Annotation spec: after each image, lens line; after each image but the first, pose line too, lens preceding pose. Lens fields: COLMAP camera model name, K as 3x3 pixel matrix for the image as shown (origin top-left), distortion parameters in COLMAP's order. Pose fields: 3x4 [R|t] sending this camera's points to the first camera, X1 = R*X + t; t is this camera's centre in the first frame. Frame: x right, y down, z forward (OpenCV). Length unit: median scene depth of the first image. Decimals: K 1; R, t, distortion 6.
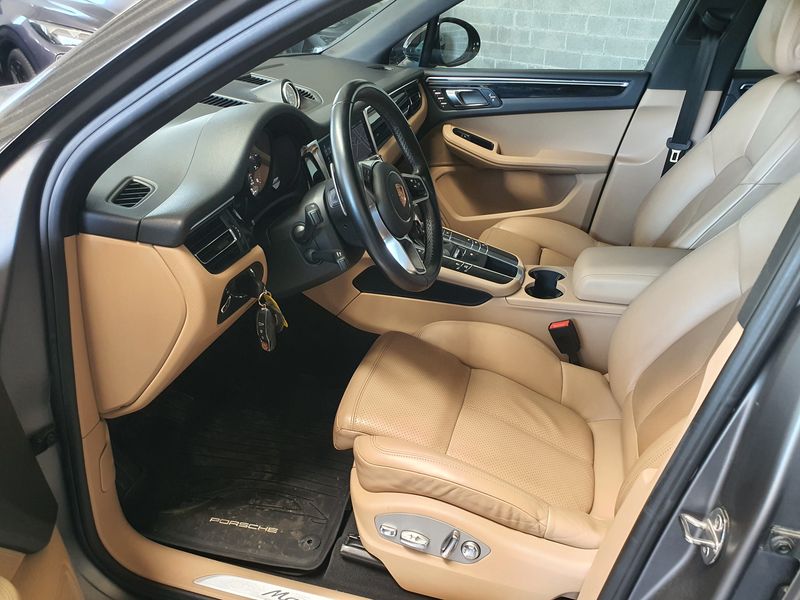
lens RADIAL K [[637.7, 0, 399.7], [0, 637.7, 297.8], [0, 0, 1]] dist [0.030441, 0.010245]
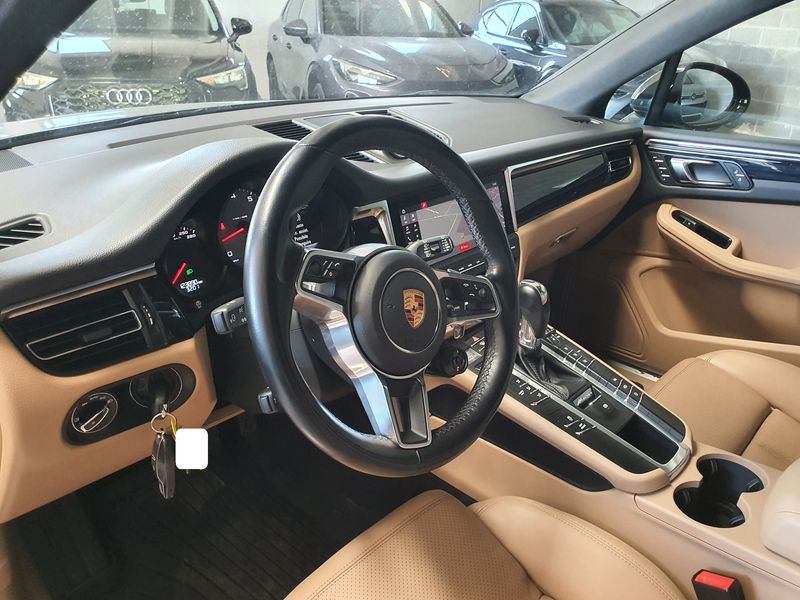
lens RADIAL K [[637.7, 0, 402.5], [0, 637.7, 301.2], [0, 0, 1]] dist [0.030441, 0.010245]
pose [[0.897250, 0.205659, -0.390699, 0.116721], [-0.232607, 0.972313, -0.022374, -0.079463], [0.375281, 0.110954, 0.920246, 0.232705]]
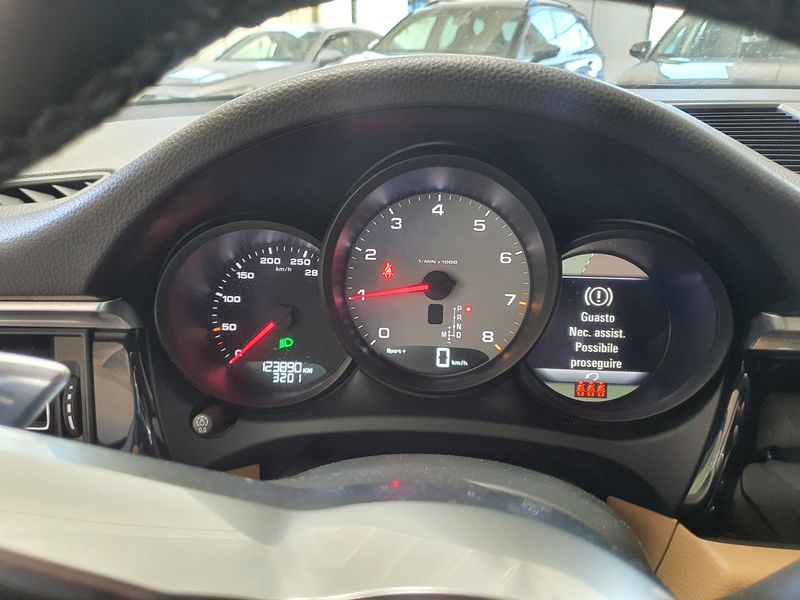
lens RADIAL K [[637.7, 0, 399.7], [0, 637.7, 299.3], [0, 0, 1]] dist [0.030441, 0.010245]
pose [[0.223745, 0.369626, -0.901840, 0.018743], [-0.467561, 0.852581, 0.233436, -0.141775], [0.855176, 0.369435, 0.363583, 0.484654]]
